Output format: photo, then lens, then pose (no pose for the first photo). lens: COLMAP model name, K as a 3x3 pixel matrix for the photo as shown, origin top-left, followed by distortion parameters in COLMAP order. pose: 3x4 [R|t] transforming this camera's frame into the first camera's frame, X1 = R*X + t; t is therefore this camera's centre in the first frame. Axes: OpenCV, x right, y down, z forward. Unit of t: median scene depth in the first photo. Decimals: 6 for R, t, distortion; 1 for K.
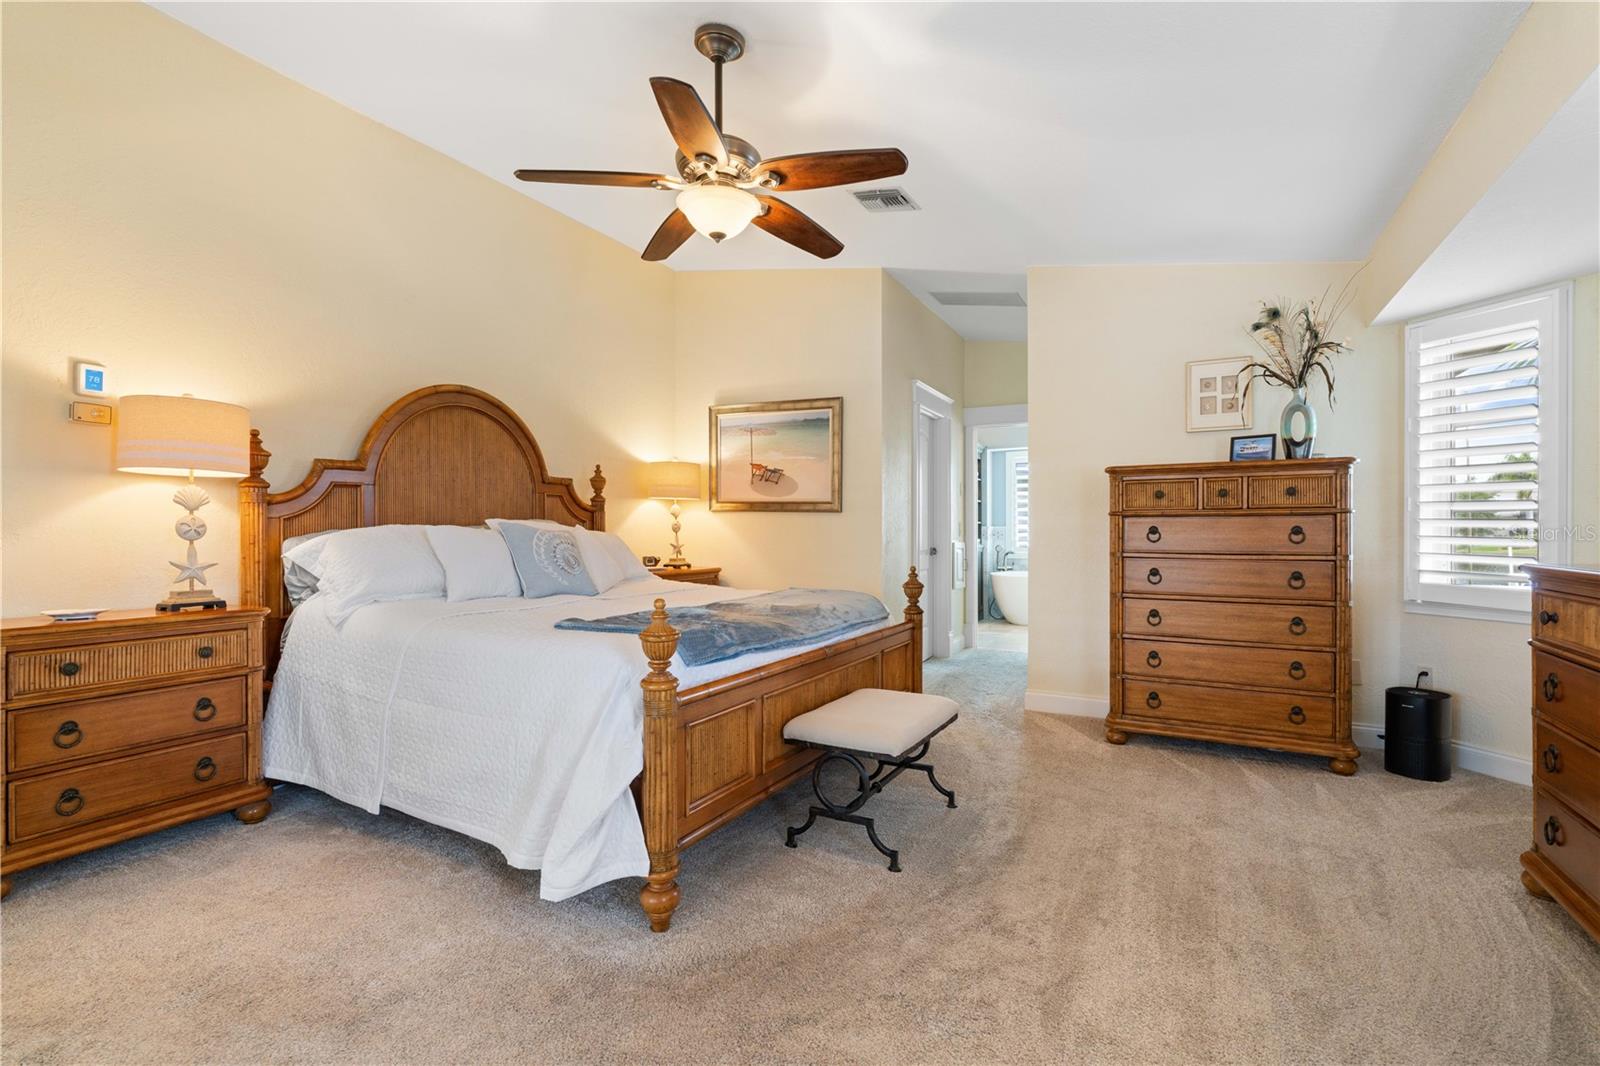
lens RADIAL K [[731.2, 0, 802.9], [0, 731.2, 529.0], [0, 0, 1]] dist [-0.003152, -0.000137]
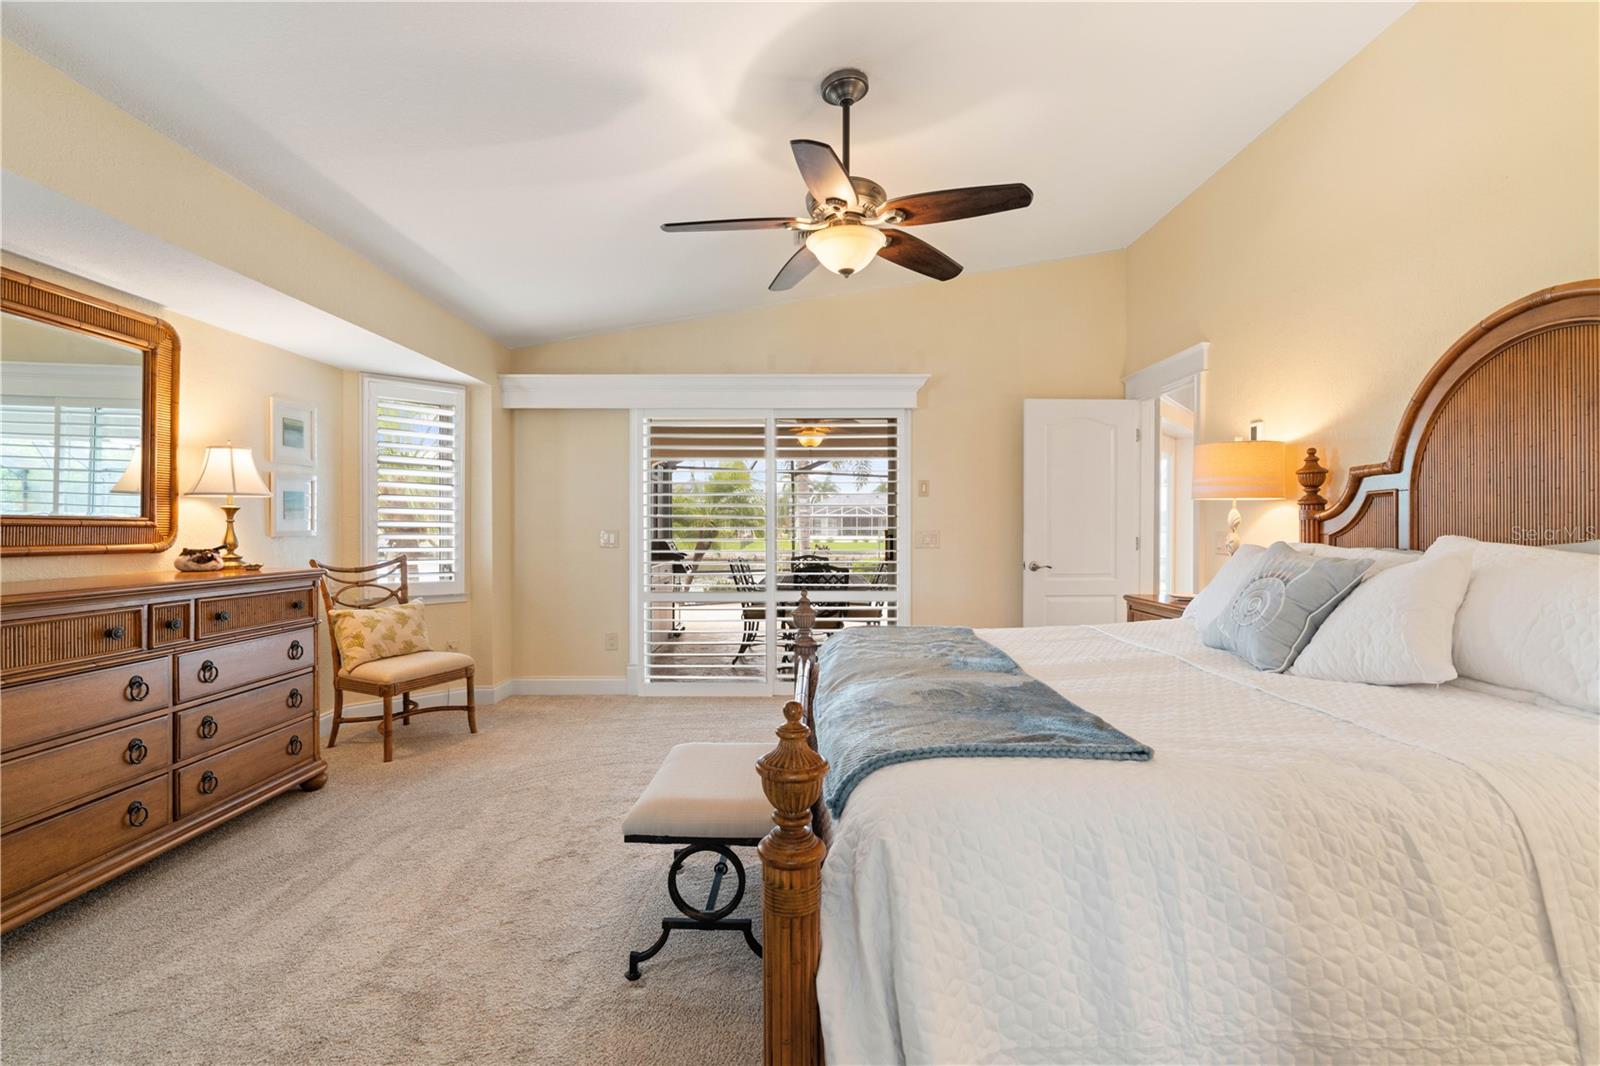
lens RADIAL K [[713.4, 0, 795.6], [0, 713.4, 534.9], [0, 0, 1]] dist [-0.002966, 0.000068]
pose [[-0.883748, 0.009142, -0.467874, 0.270515], [0.005239, 0.999940, 0.009641, -0.021347], [0.467934, 0.006069, -0.883742, 1.170737]]
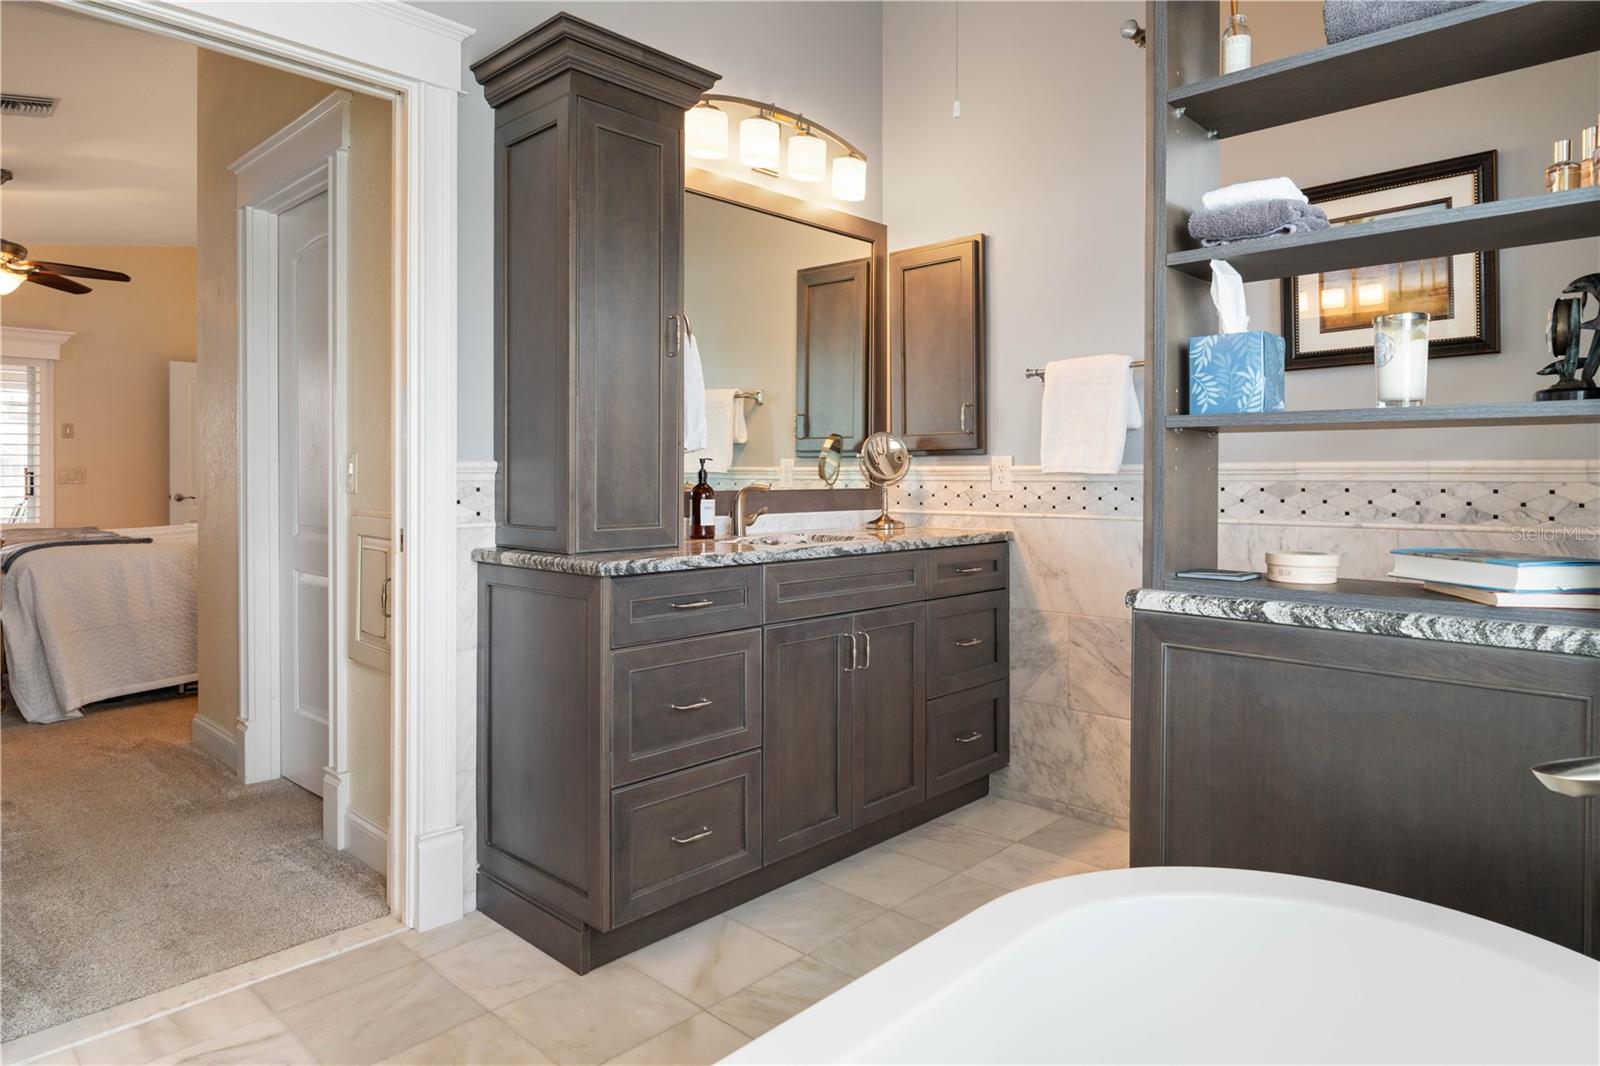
lens RADIAL K [[957.0, 0, 803.2], [0, 957.0, 484.5], [0, 0, 1]] dist [-0.001512, 0.000160]
pose [[-0.266788, 0.011336, -0.963689, 0.920081], [0.001658, 0.999935, 0.011303, -0.002397], [0.963754, 0.001418, -0.266789, 2.073287]]
